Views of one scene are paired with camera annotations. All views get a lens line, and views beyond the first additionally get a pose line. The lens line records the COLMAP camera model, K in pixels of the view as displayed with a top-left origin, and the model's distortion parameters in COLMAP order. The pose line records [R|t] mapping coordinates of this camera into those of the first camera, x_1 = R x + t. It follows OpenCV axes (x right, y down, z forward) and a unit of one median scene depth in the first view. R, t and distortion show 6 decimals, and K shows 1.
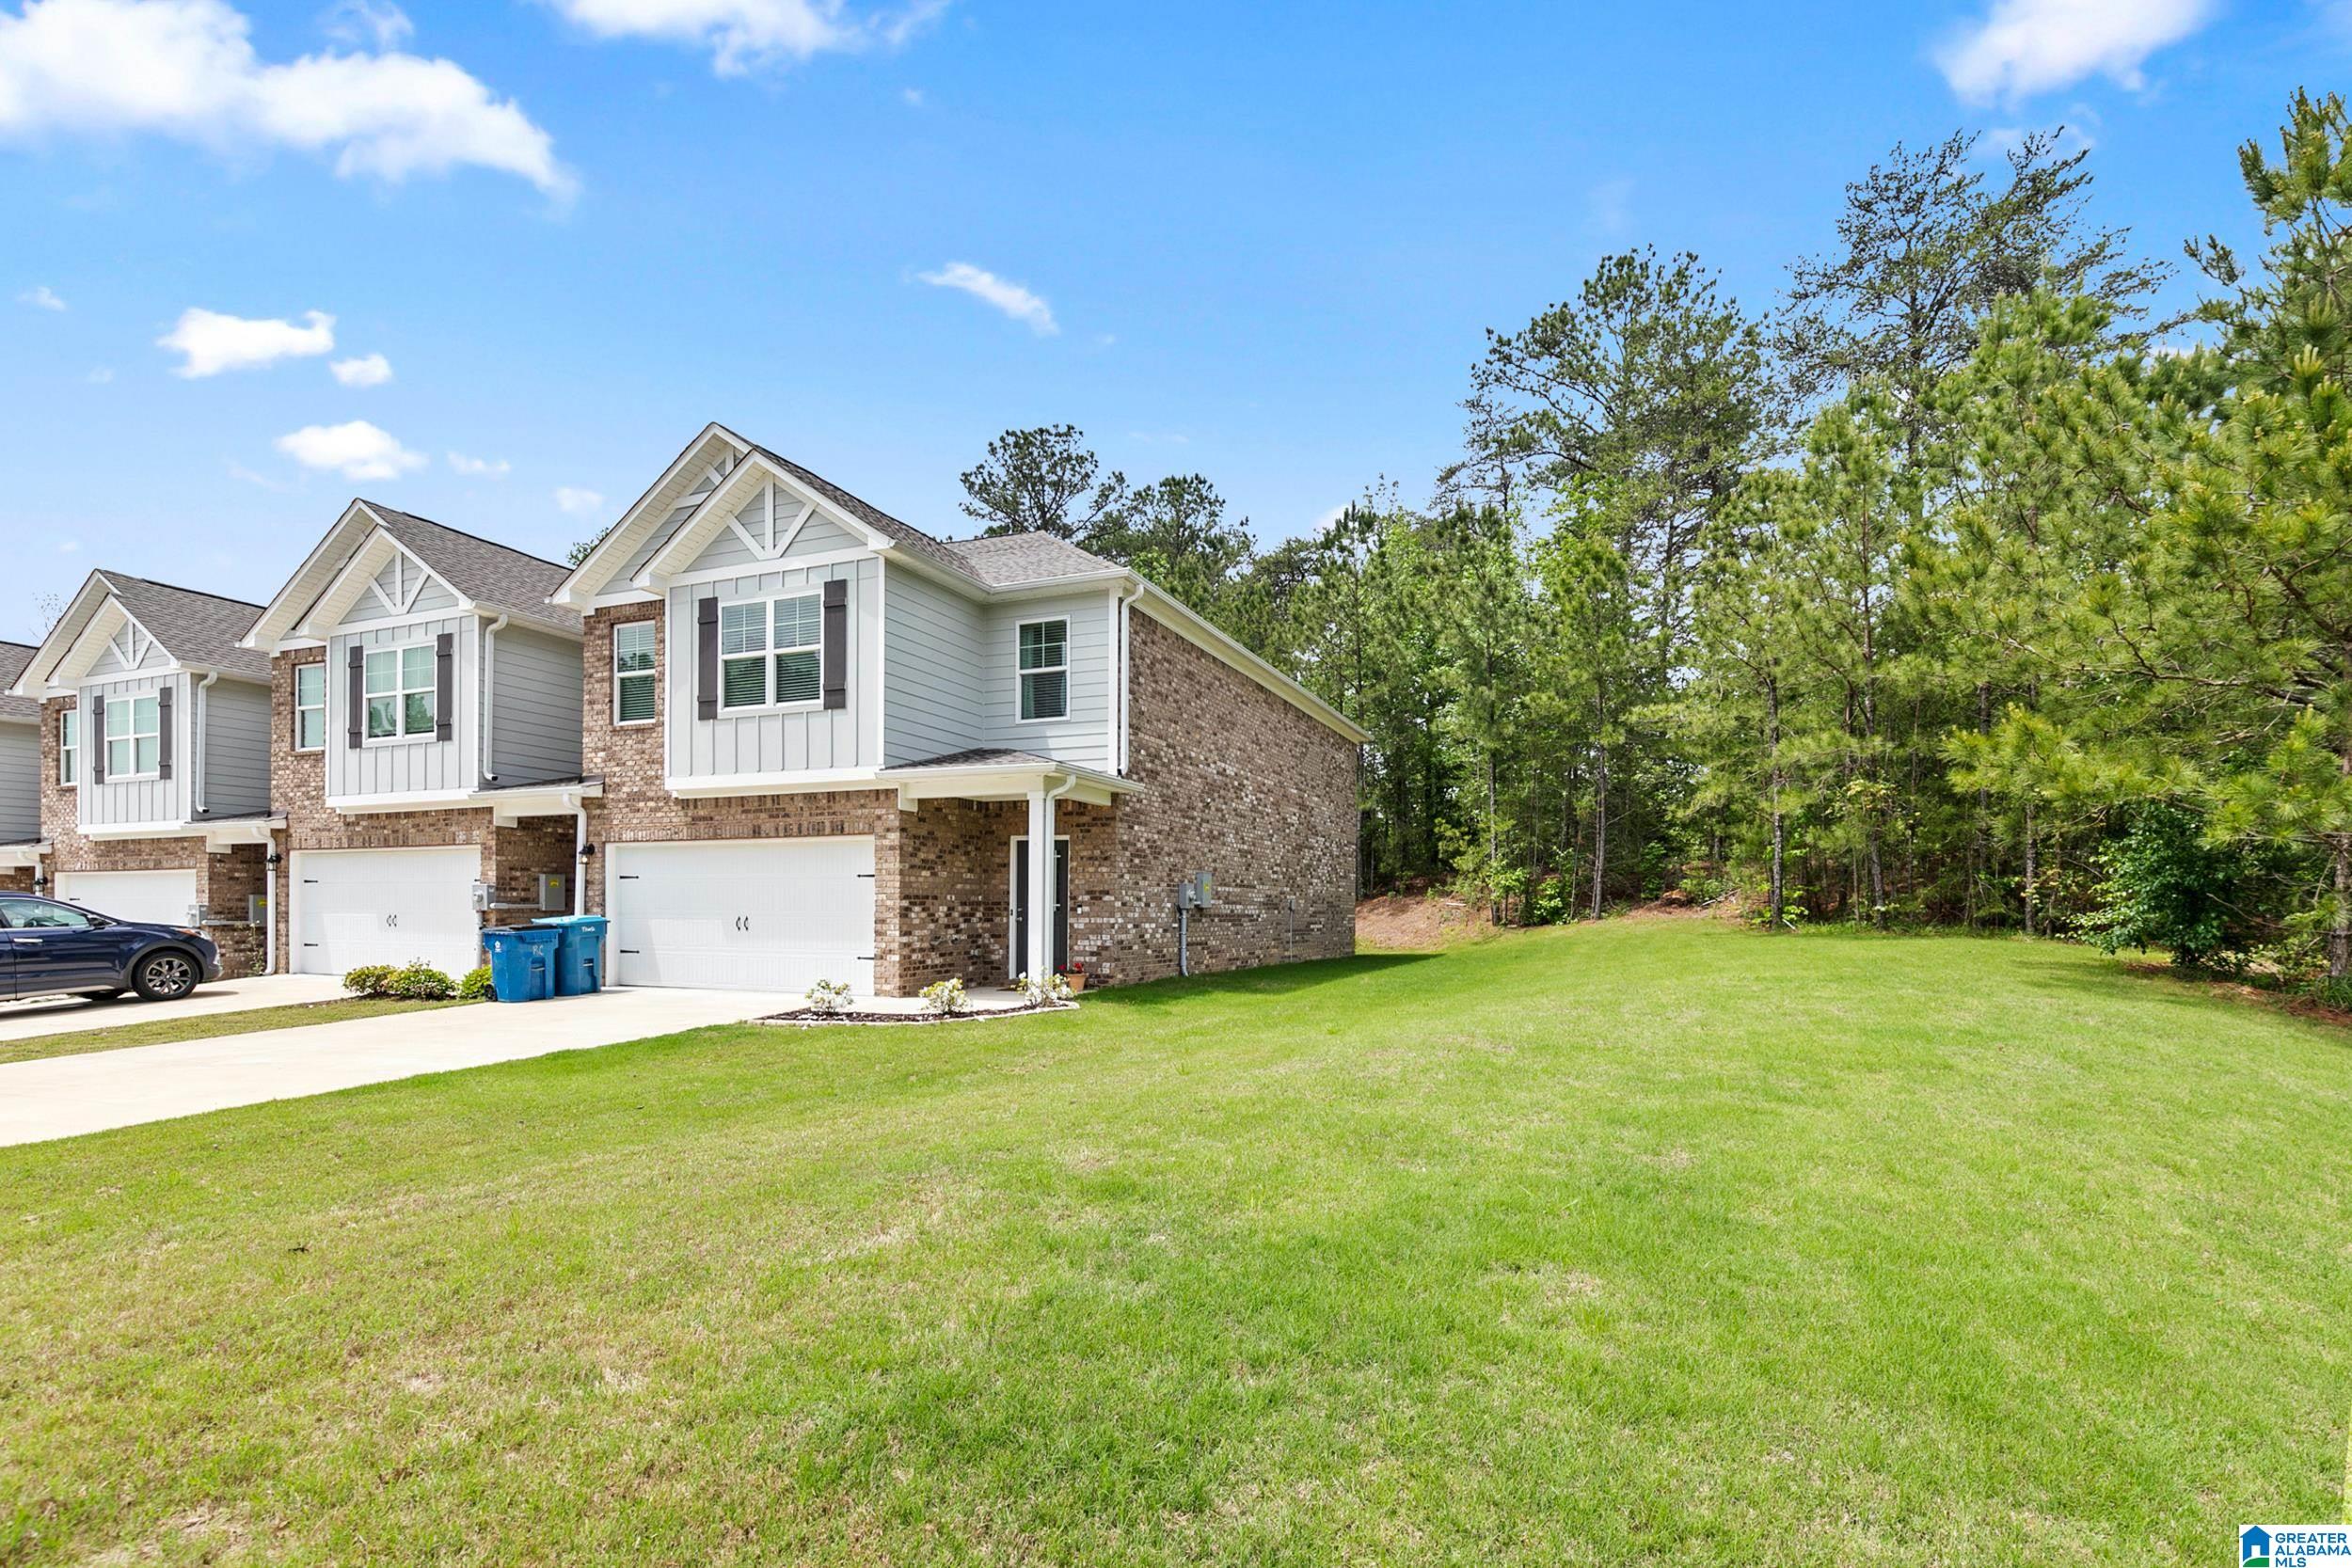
lens RADIAL K [[1091.1, 0, 1176.6], [0, 1091.1, 907.6], [0, 0, 1]] dist [0.000650, -0.000013]
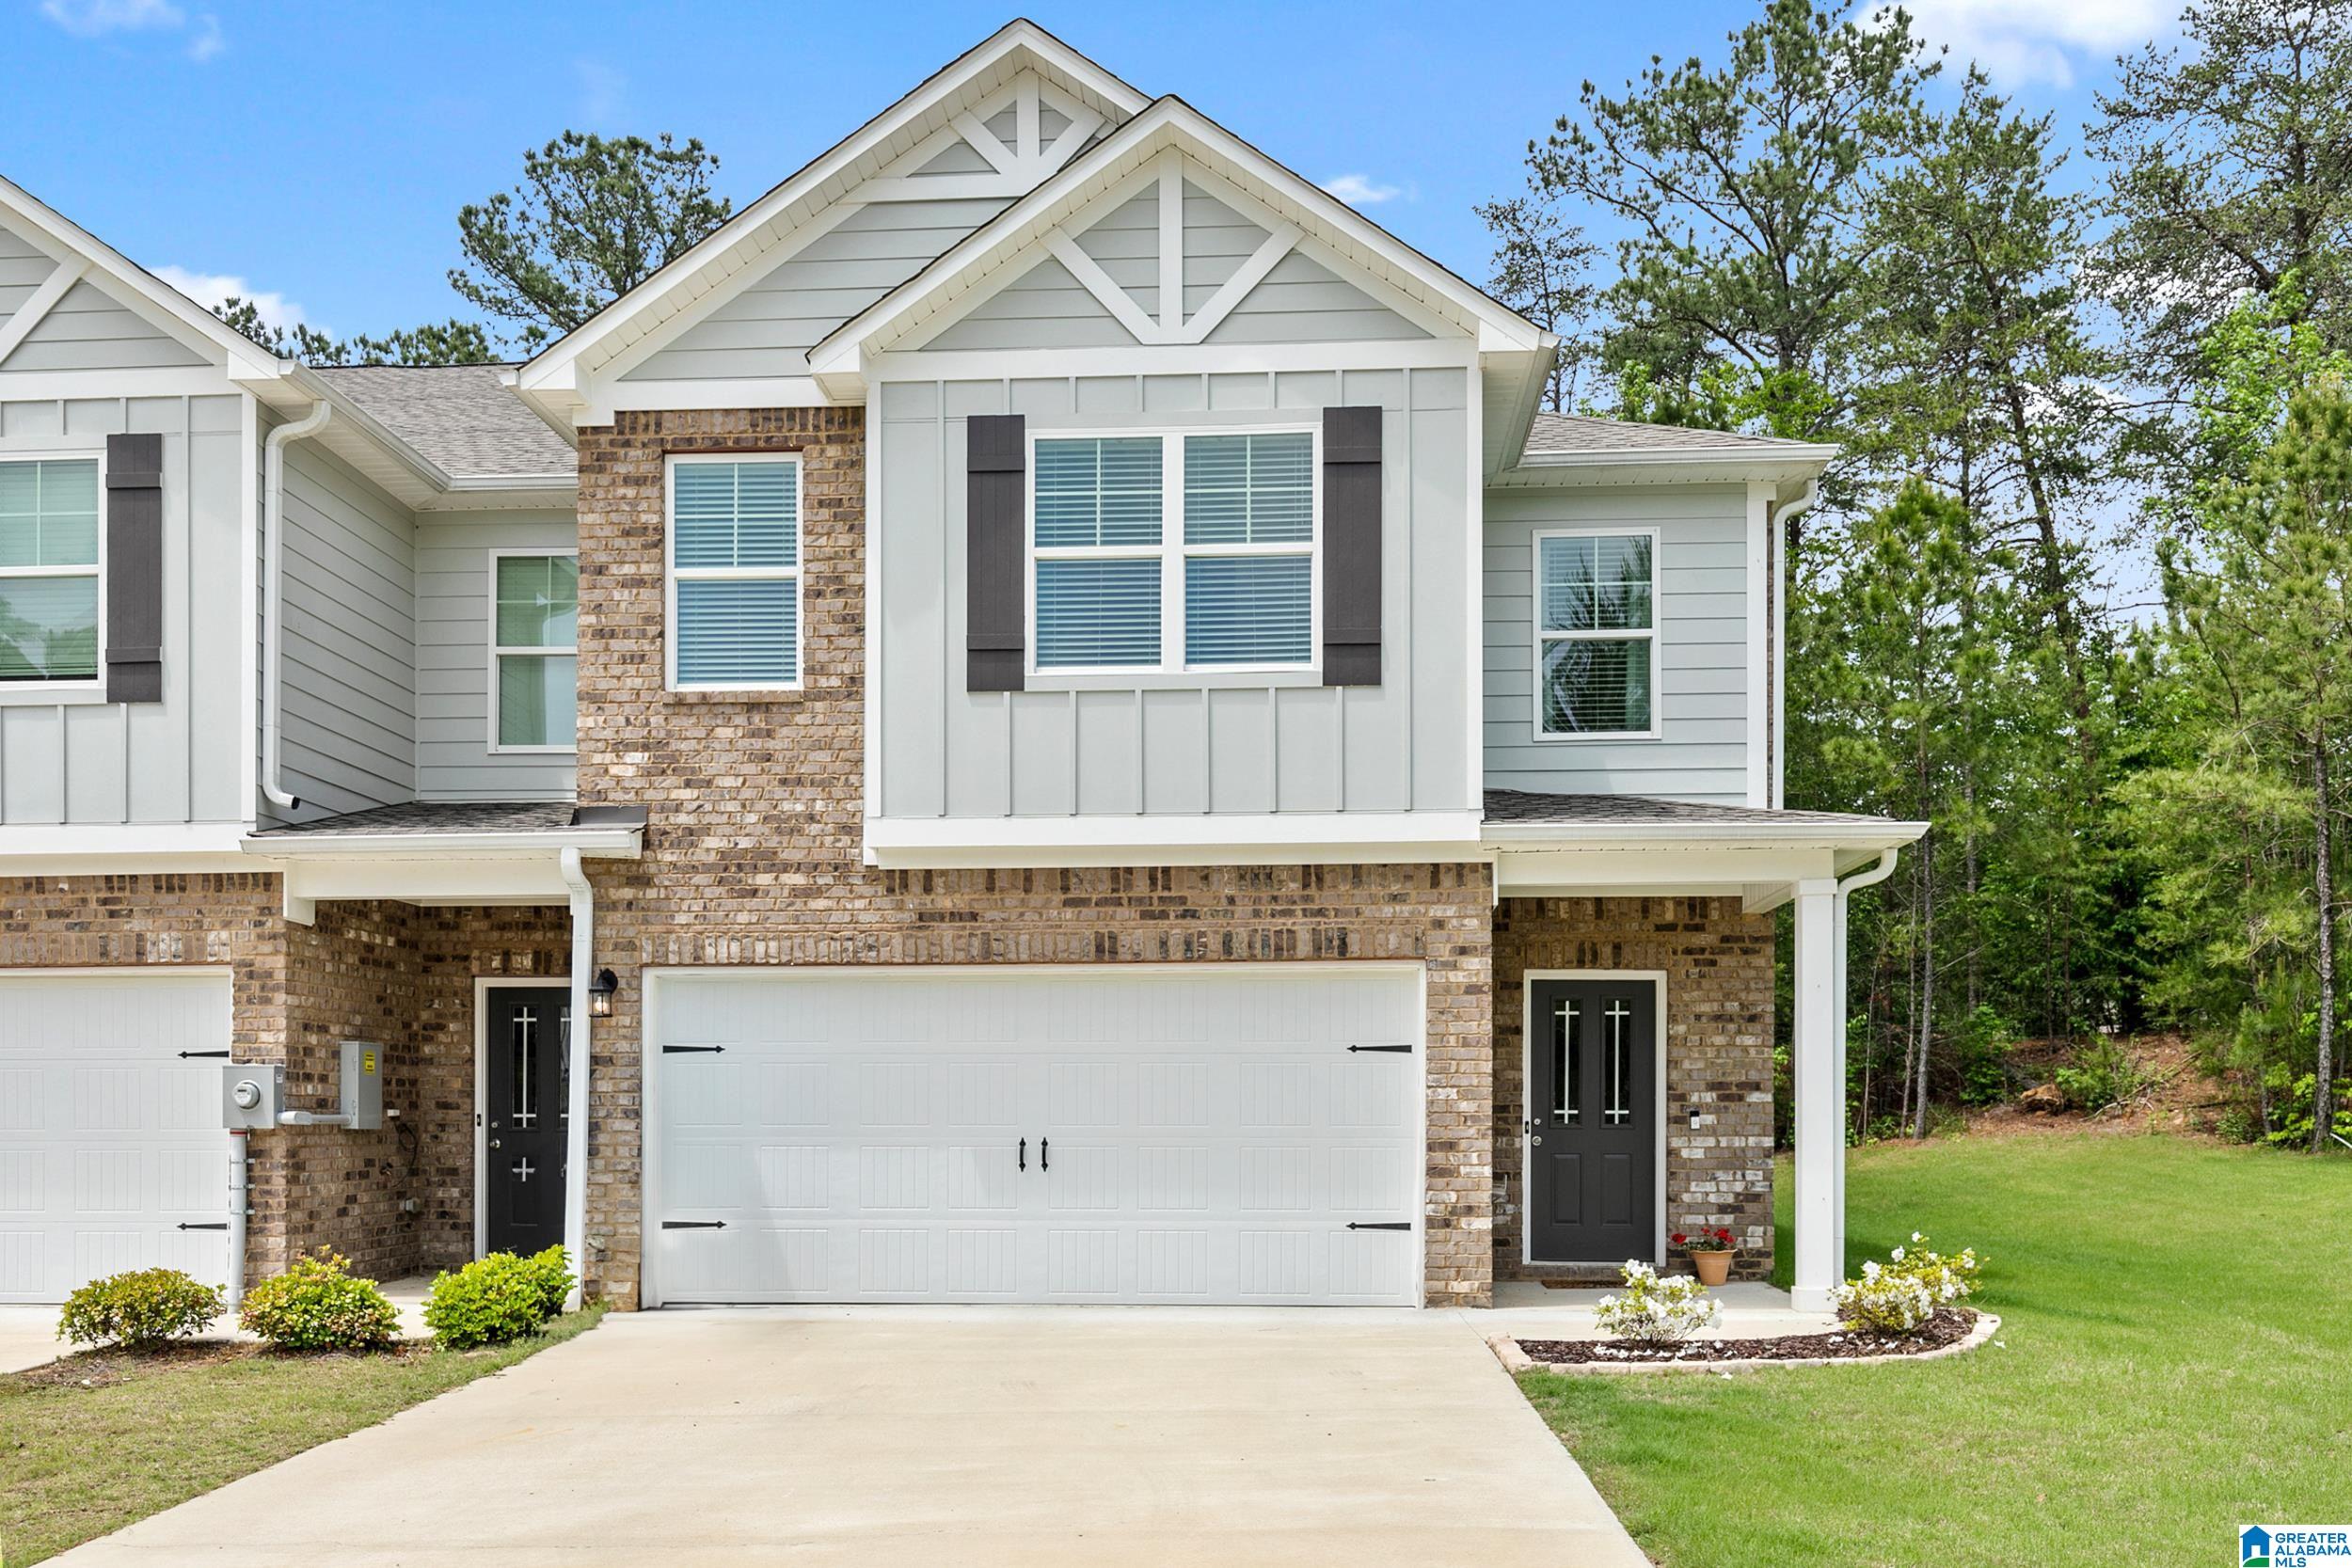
lens RADIAL K [[2050.8, 0, 1176.9], [0, 2050.8, 1115.2], [0, 0, 1]] dist [-0.004792, 0.000891]
pose [[0.946186, -0.002873, 0.323611, -0.616126], [0.004278, 0.999984, -0.003631, 0.001831], [-0.323596, 0.004820, 0.946183, 0.192211]]
